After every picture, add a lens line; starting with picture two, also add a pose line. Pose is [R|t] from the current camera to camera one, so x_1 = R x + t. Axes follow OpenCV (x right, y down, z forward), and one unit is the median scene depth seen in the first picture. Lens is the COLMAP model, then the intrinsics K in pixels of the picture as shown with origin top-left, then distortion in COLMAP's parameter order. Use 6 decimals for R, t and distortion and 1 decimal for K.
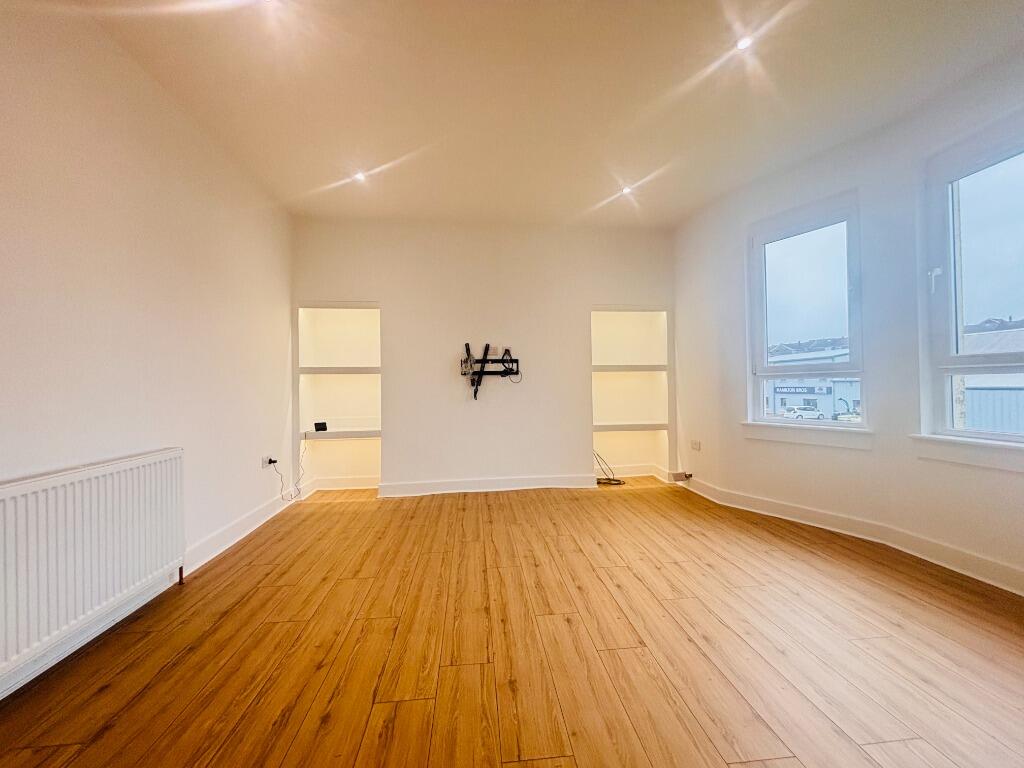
lens RADIAL K [[413.1, 0, 514.3], [0, 413.1, 384.6], [0, 0, 1]] dist [0.000304, -0.000162]
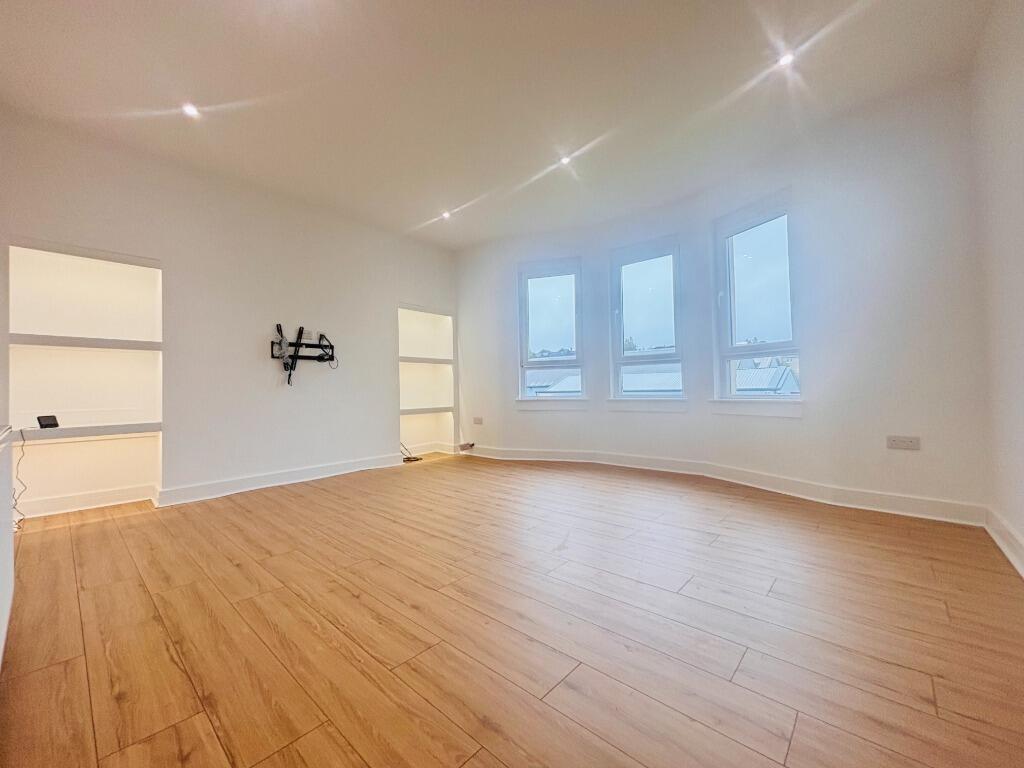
lens RADIAL K [[406.7, 0, 526.4], [0, 406.7, 386.4], [0, 0, 1]] dist [-0.019564, -0.000102]
pose [[0.717859, 0.003885, 0.696177, -0.356175], [0.006517, 0.999903, -0.012299, 0.056045], [-0.696158, 0.013366, 0.717764, -0.035995]]
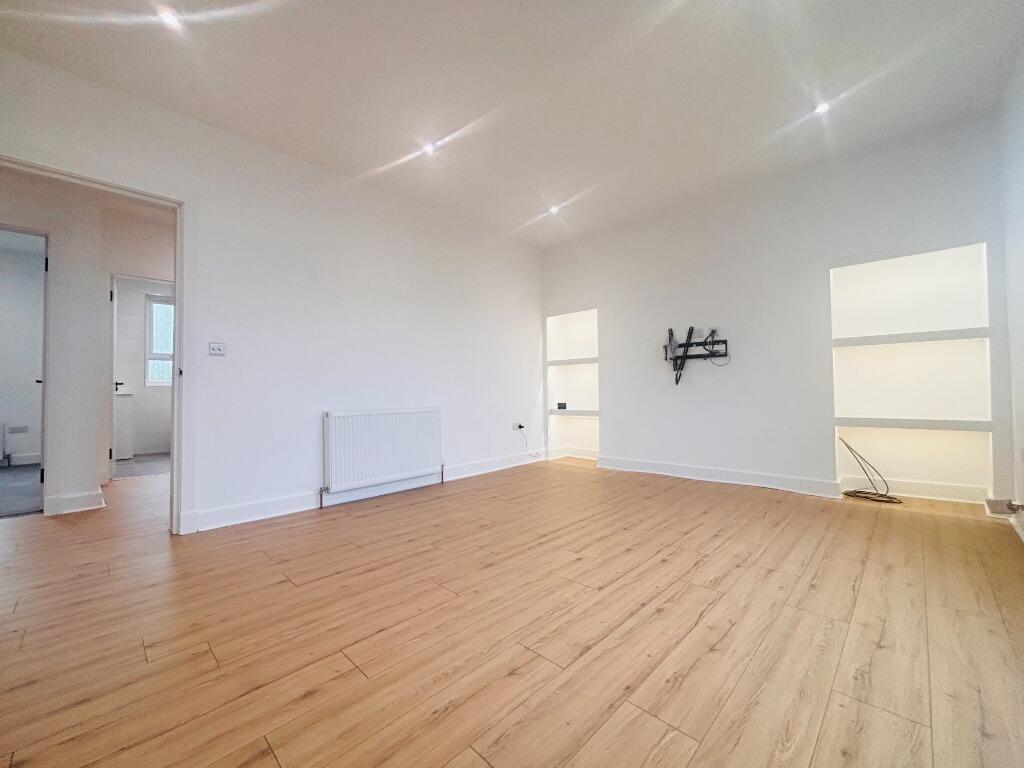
lens RADIAL K [[413.1, 0, 514.3], [0, 413.1, 384.6], [0, 0, 1]] dist [0.000304, -0.000162]
pose [[0.641490, -0.009753, -0.767070, 0.429443], [0.007375, 0.999951, -0.006546, 0.042380], [0.767096, -0.001458, 0.641531, 0.057453]]
